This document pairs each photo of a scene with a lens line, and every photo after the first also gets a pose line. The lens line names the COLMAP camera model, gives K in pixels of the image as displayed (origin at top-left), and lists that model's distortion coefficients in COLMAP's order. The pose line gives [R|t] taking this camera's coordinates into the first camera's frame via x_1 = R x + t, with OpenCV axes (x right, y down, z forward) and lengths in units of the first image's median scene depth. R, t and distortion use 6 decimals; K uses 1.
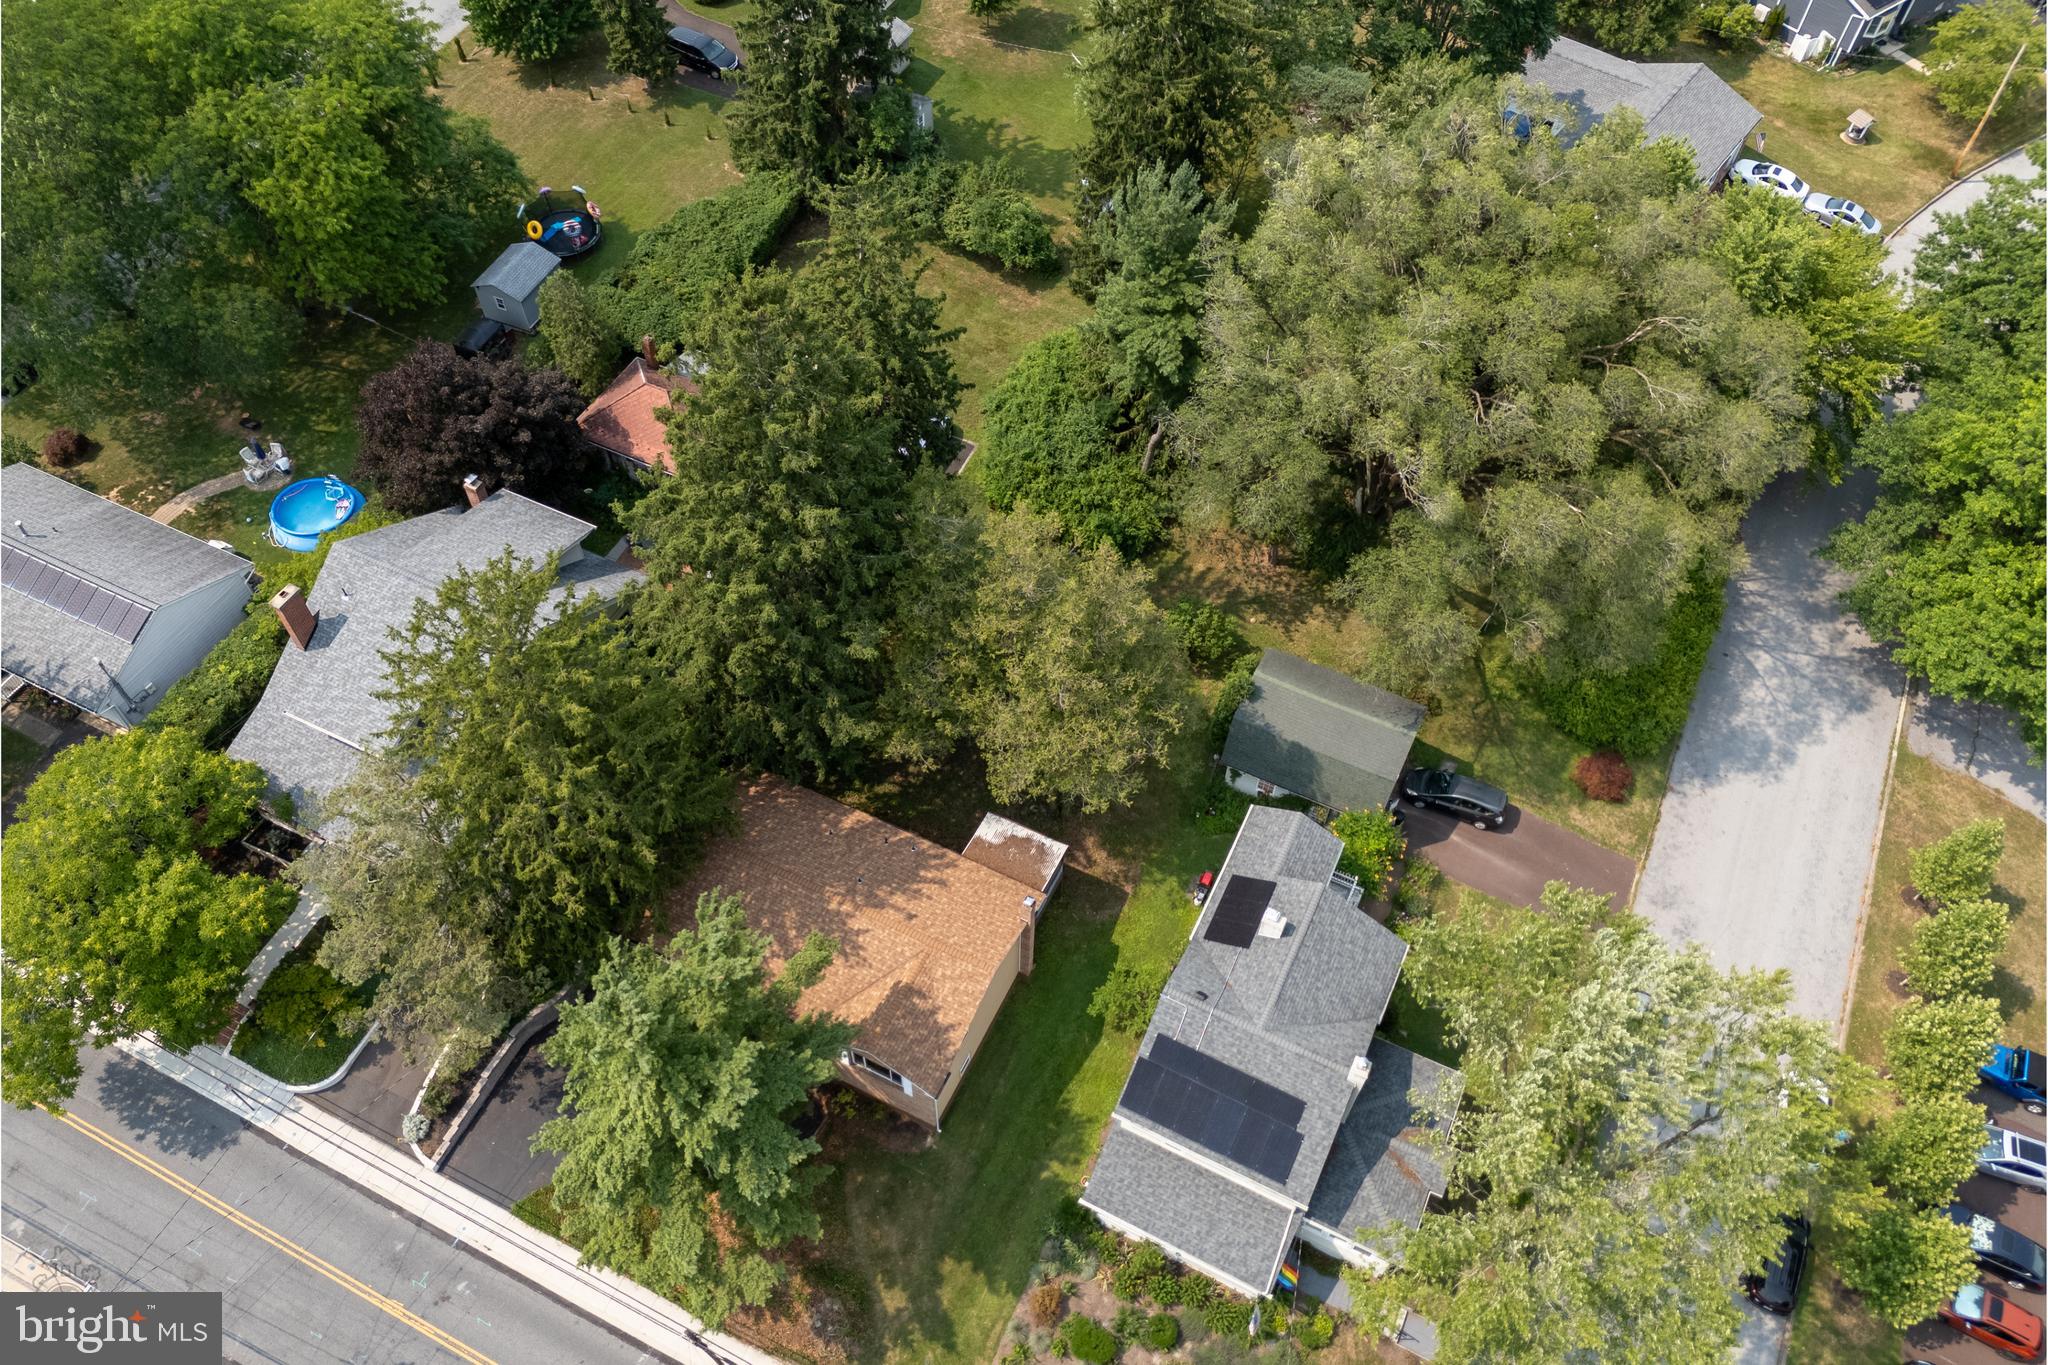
lens RADIAL K [[1523.5, 0, 1024.0], [0, 1523.5, 682.5], [0, 0, 1]] dist [0.072995, -0.080131]
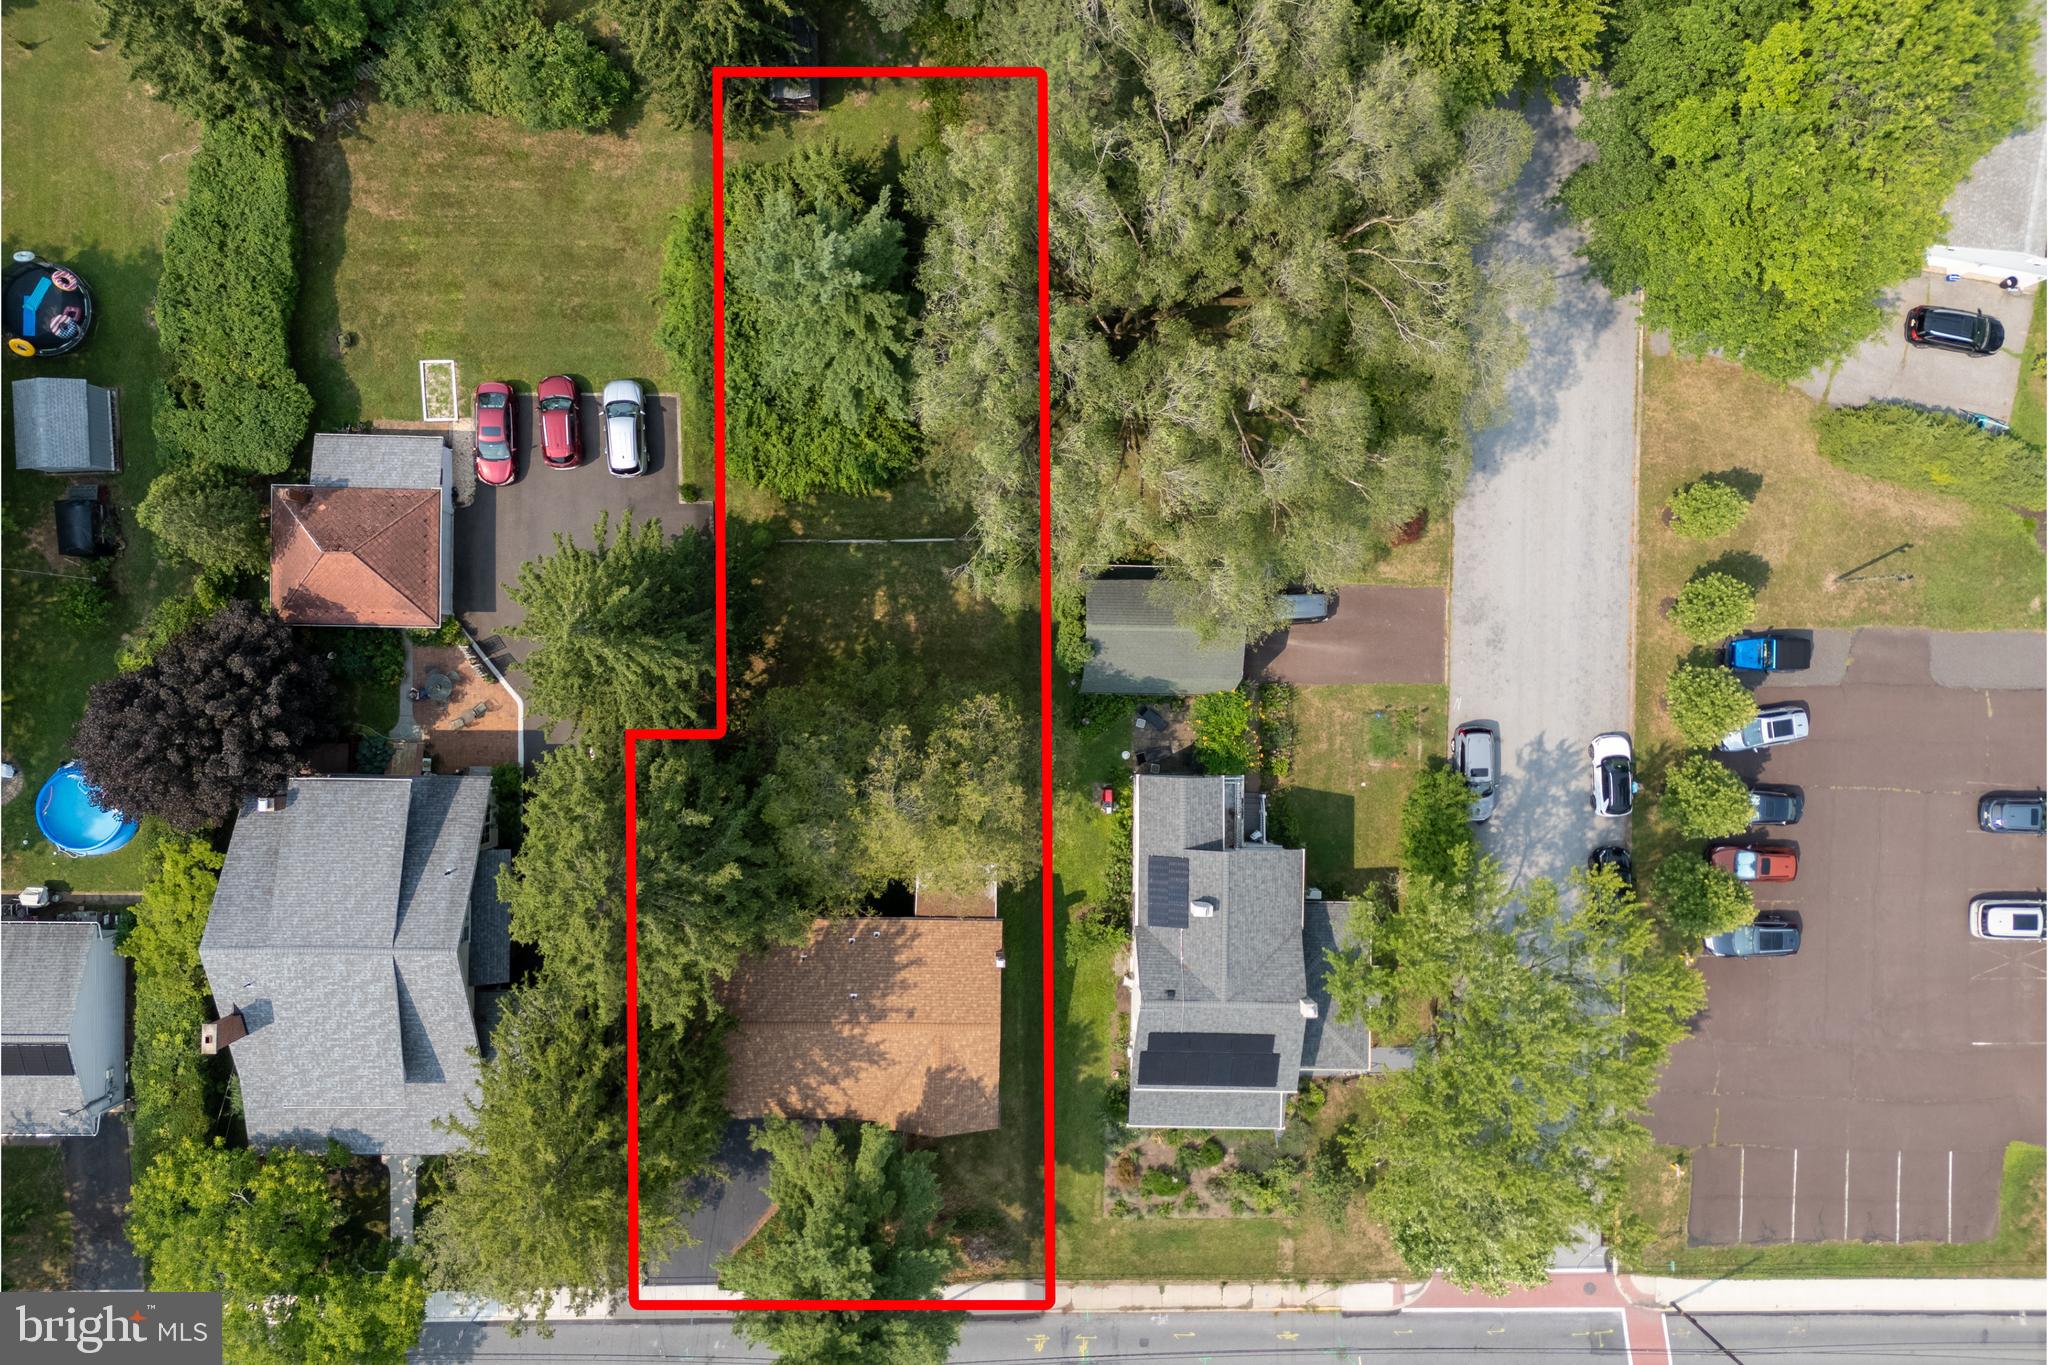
lens RADIAL K [[1523.5, 0, 1024.0], [0, 1523.5, 682.5], [0, 0, 1]] dist [0.072995, -0.080131]
pose [[0.904983, -0.425413, 0.005481, 0.096107], [0.330635, 0.711352, 0.620209, -0.668000], [-0.267744, -0.559466, 0.784417, 0.190935]]
